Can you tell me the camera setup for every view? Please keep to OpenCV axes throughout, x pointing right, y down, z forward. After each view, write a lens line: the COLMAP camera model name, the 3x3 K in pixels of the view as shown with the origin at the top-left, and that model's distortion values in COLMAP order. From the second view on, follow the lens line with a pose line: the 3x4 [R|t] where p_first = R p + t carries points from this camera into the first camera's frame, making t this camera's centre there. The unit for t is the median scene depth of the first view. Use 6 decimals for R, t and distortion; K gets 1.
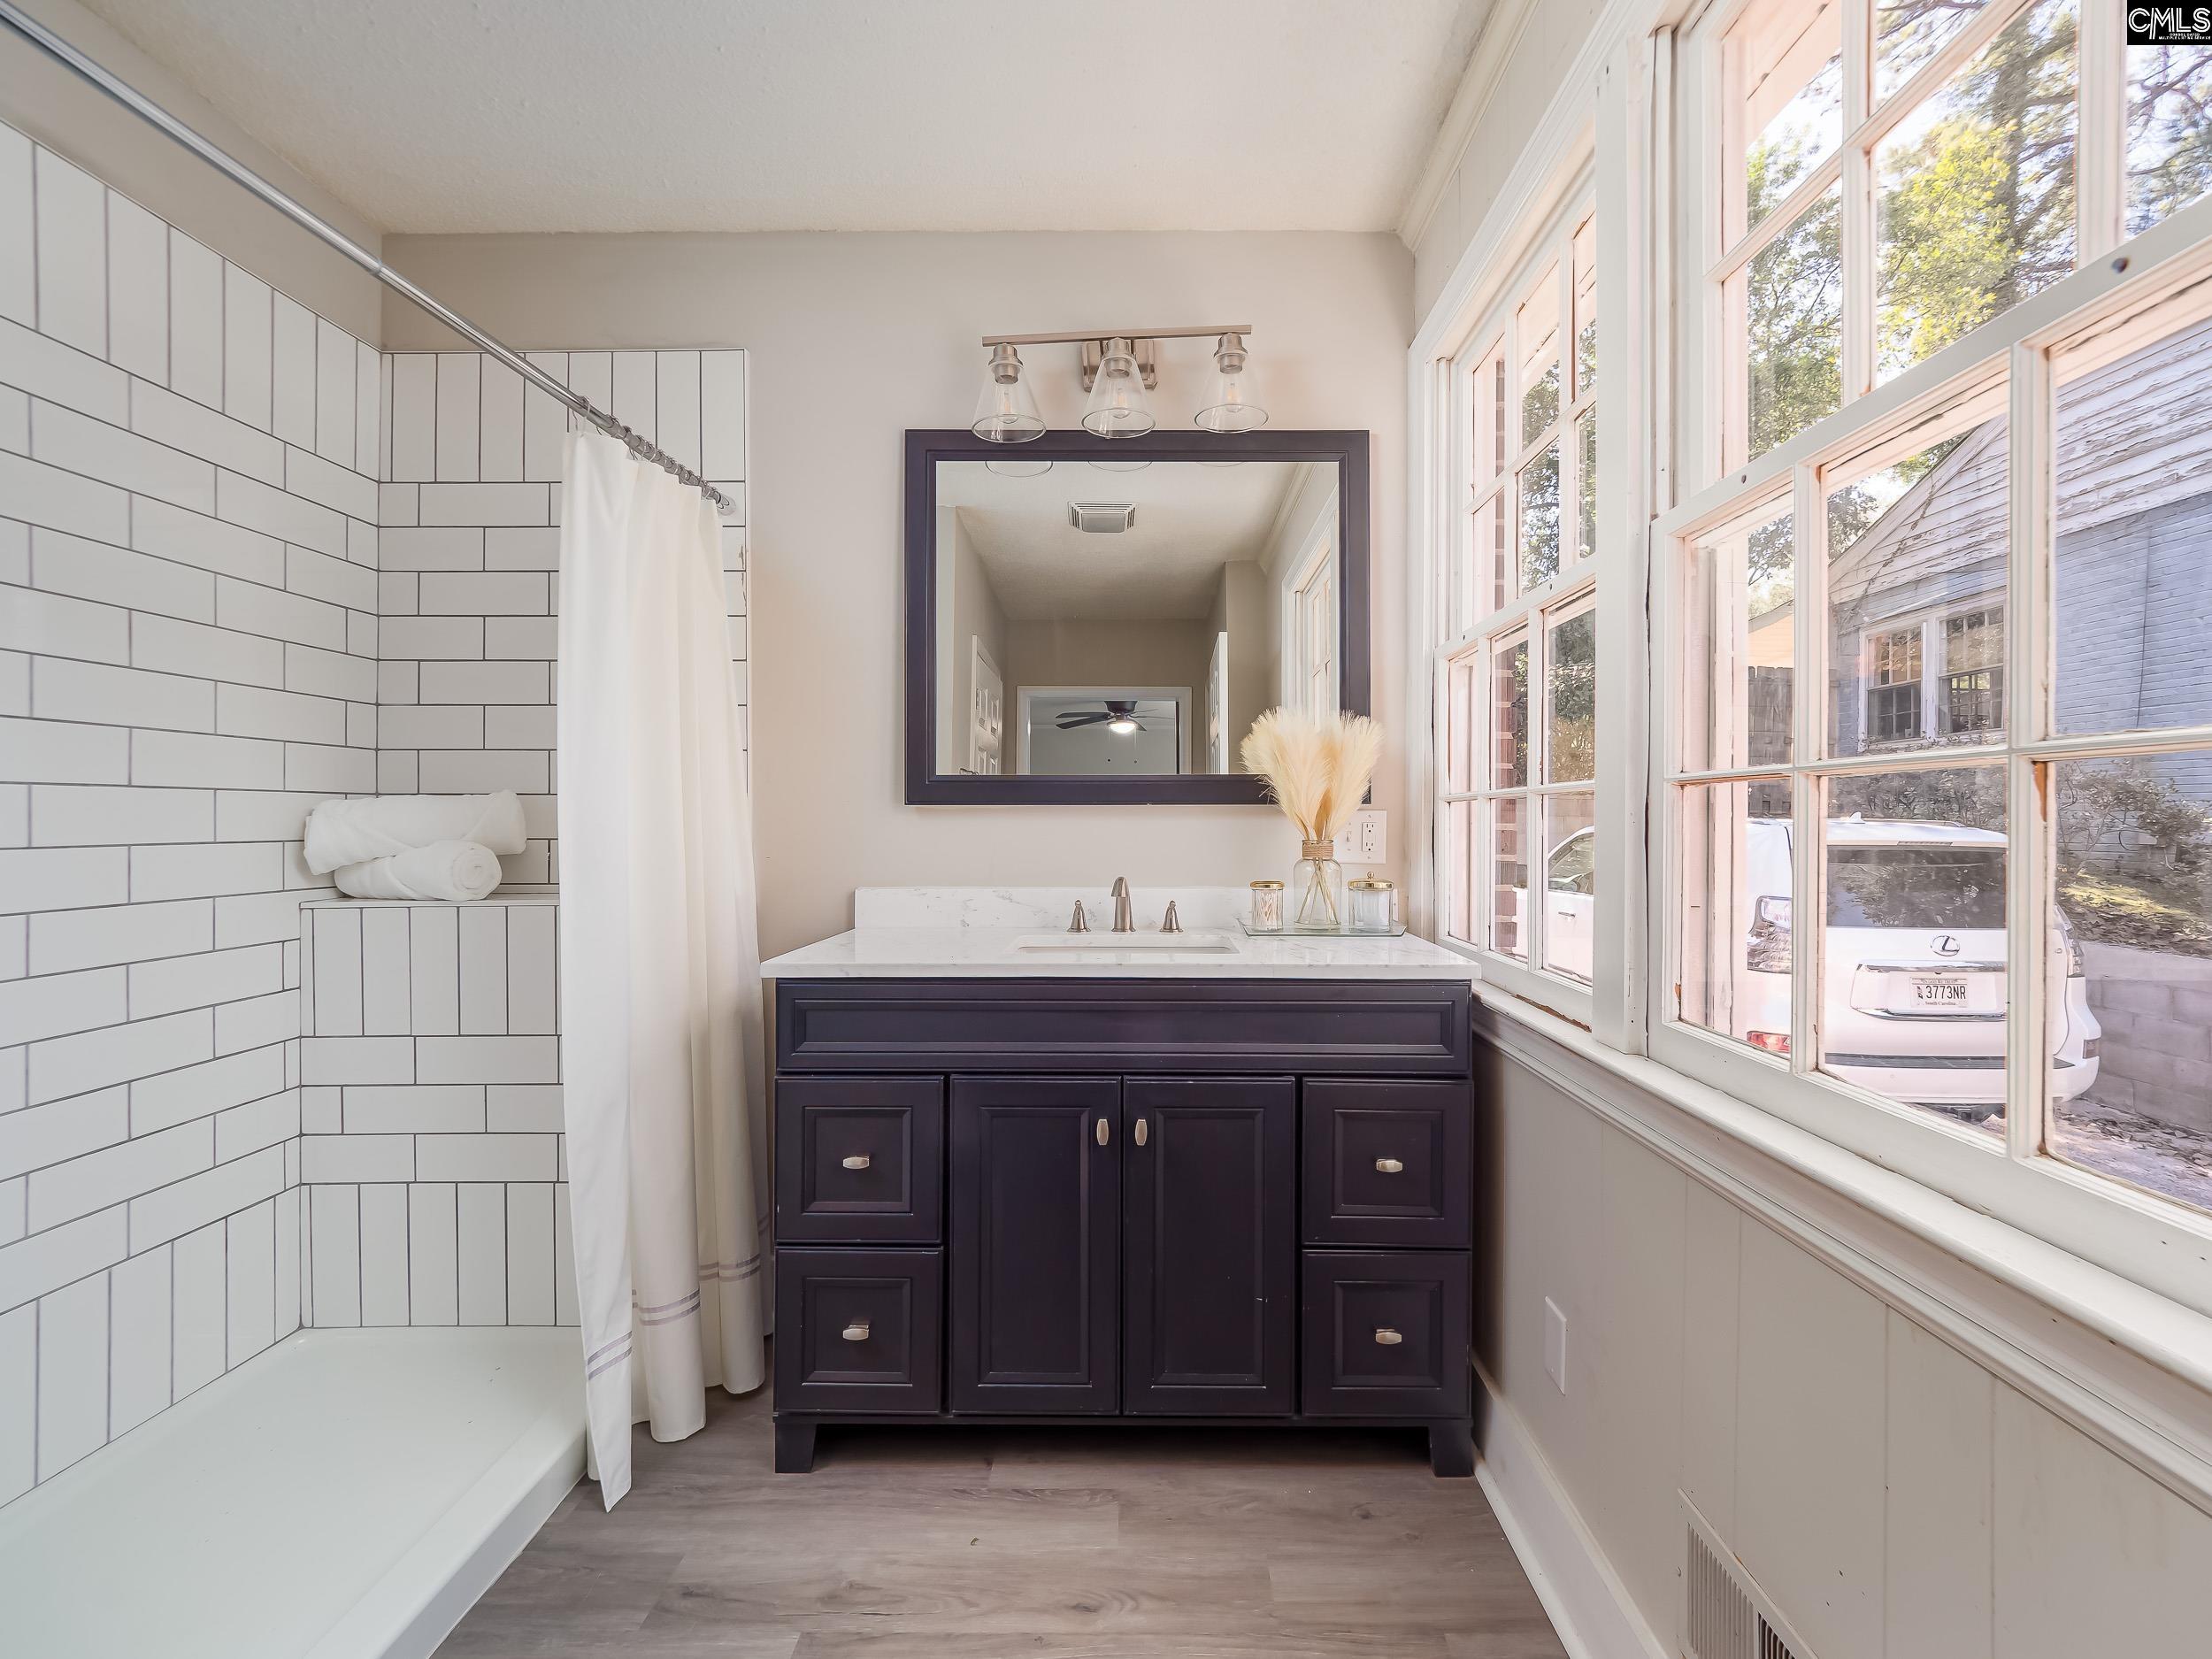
lens RADIAL K [[943.7, 0, 1112.5], [0, 943.7, 837.8], [0, 0, 1]] dist [0.001443, -0.000635]
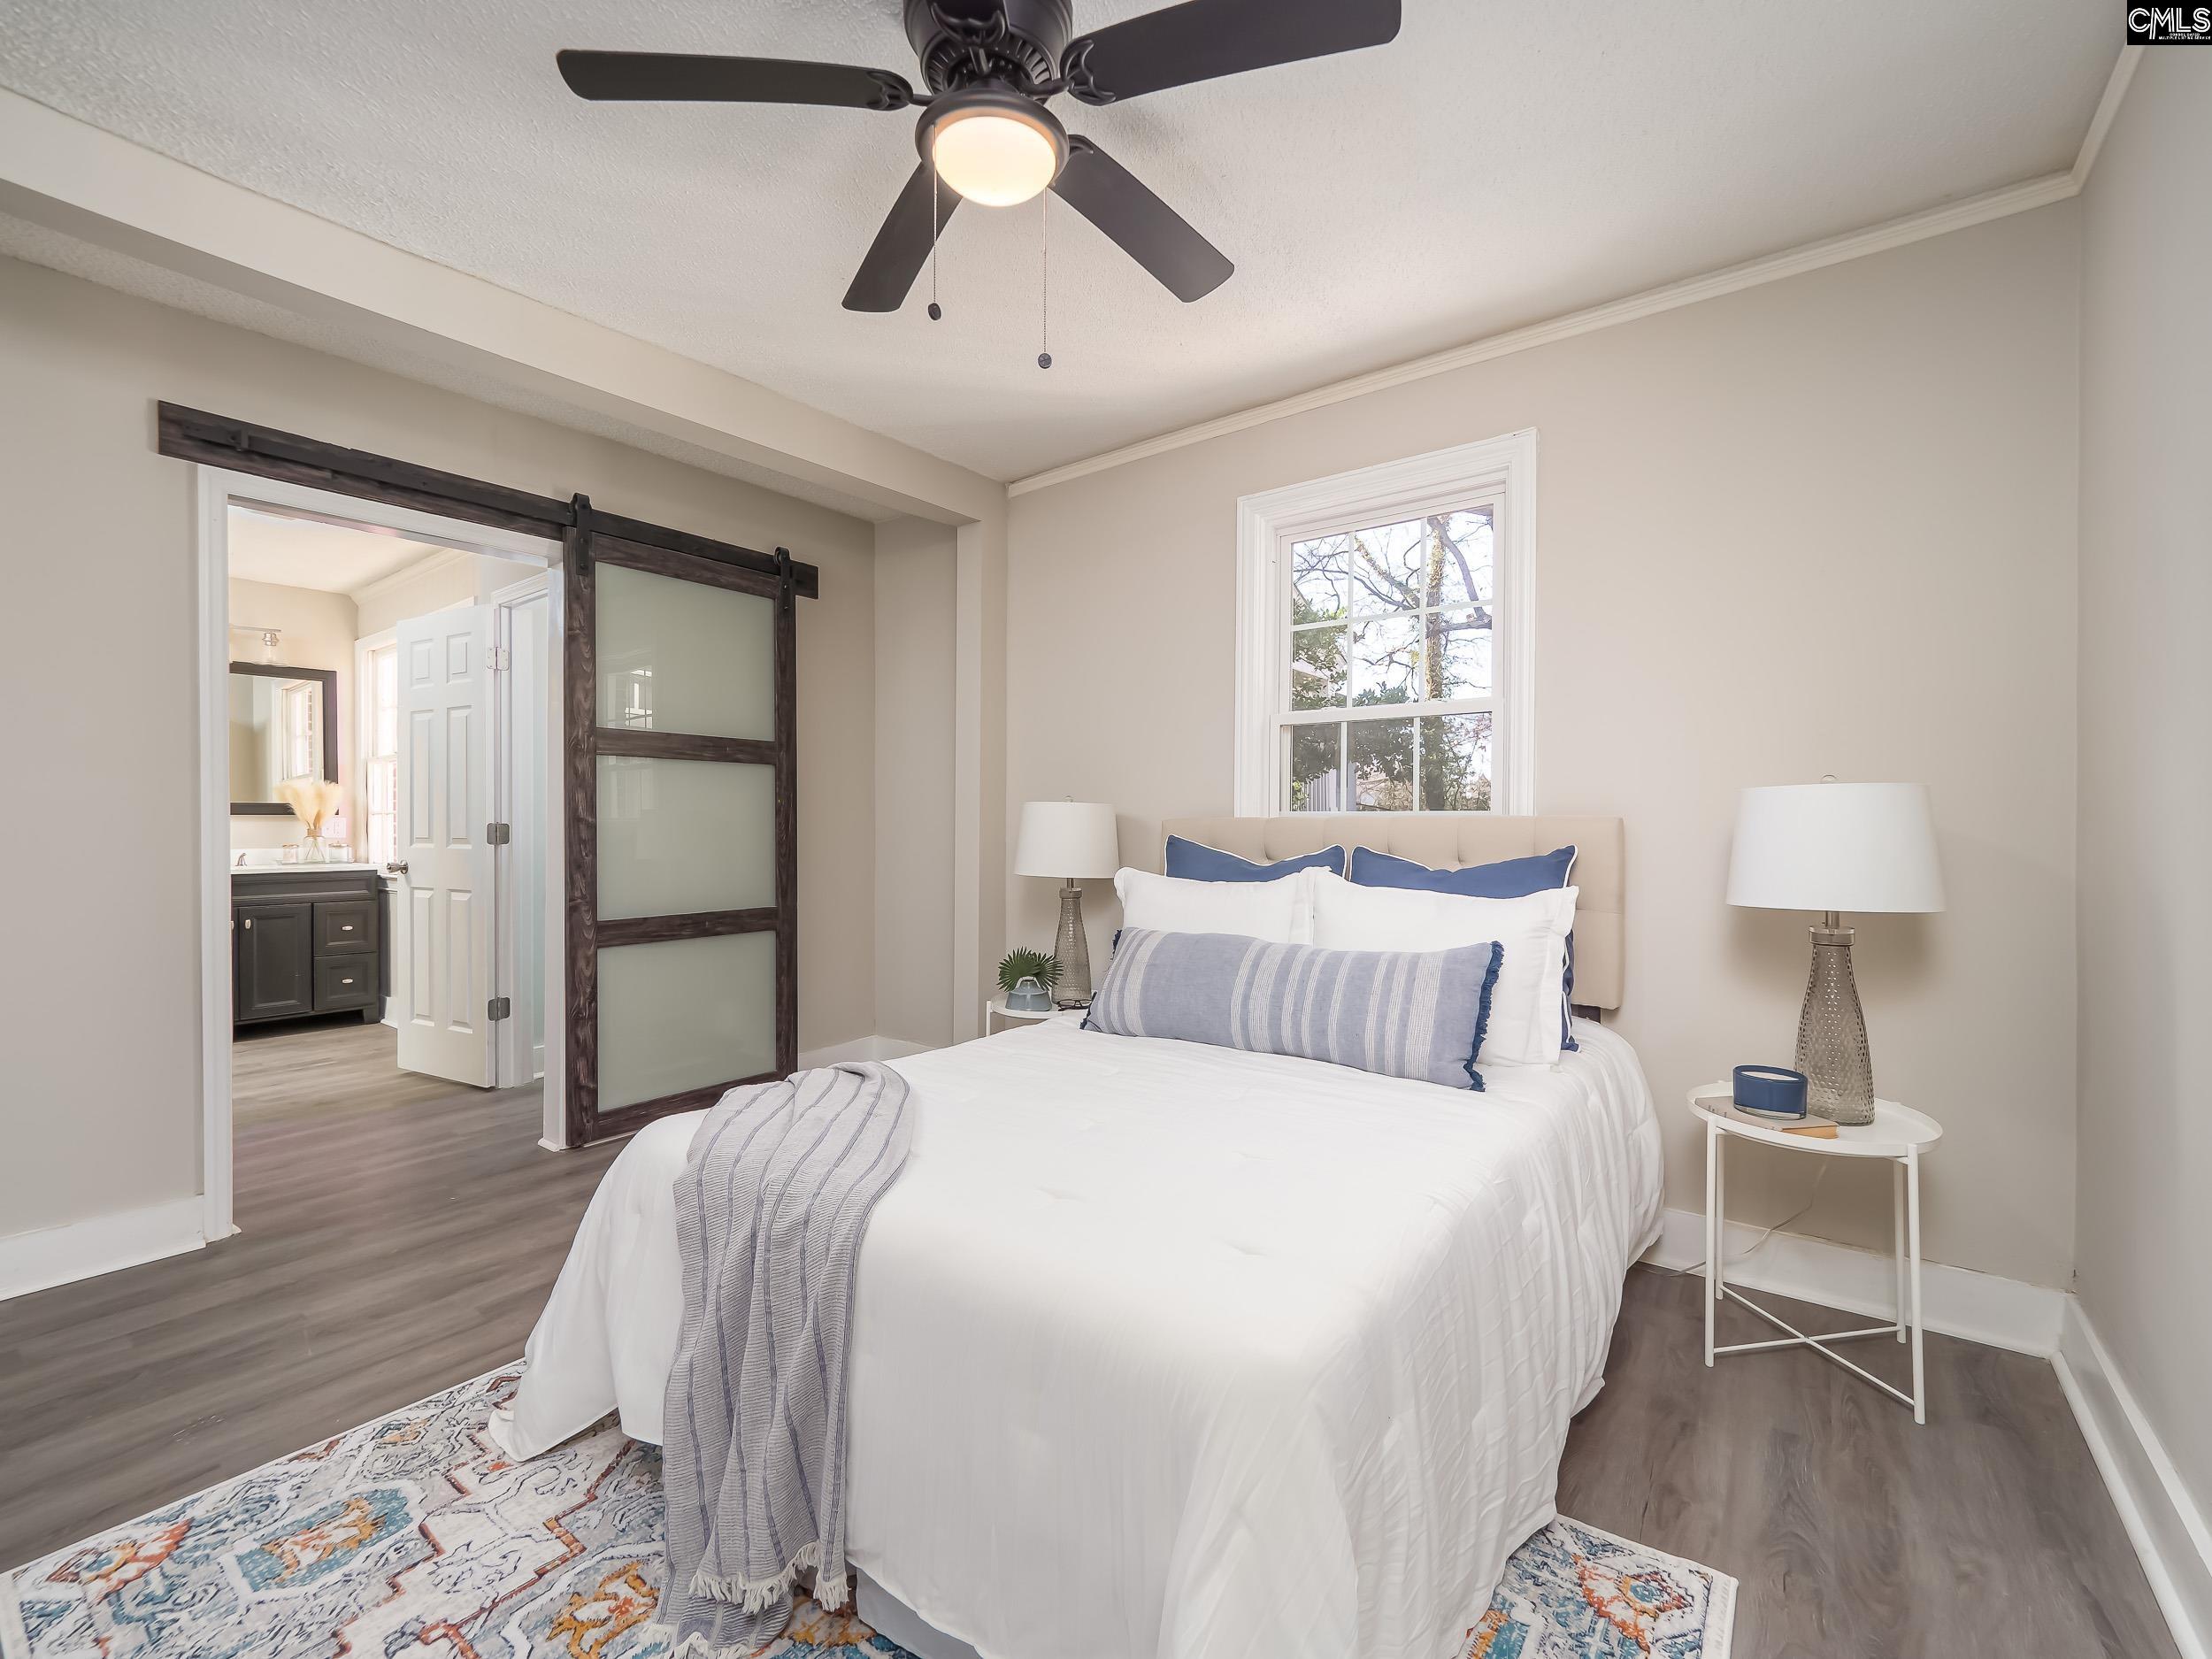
lens RADIAL K [[943.7, 0, 1096.5], [0, 943.7, 826.3], [0, 0, 1]] dist [0.001443, -0.000635]
pose [[0.574524, -0.002106, 0.818485, -0.706198], [0.003186, 0.999995, 0.000337, 0.001610], [-0.818482, 0.002414, 0.574528, -2.376114]]
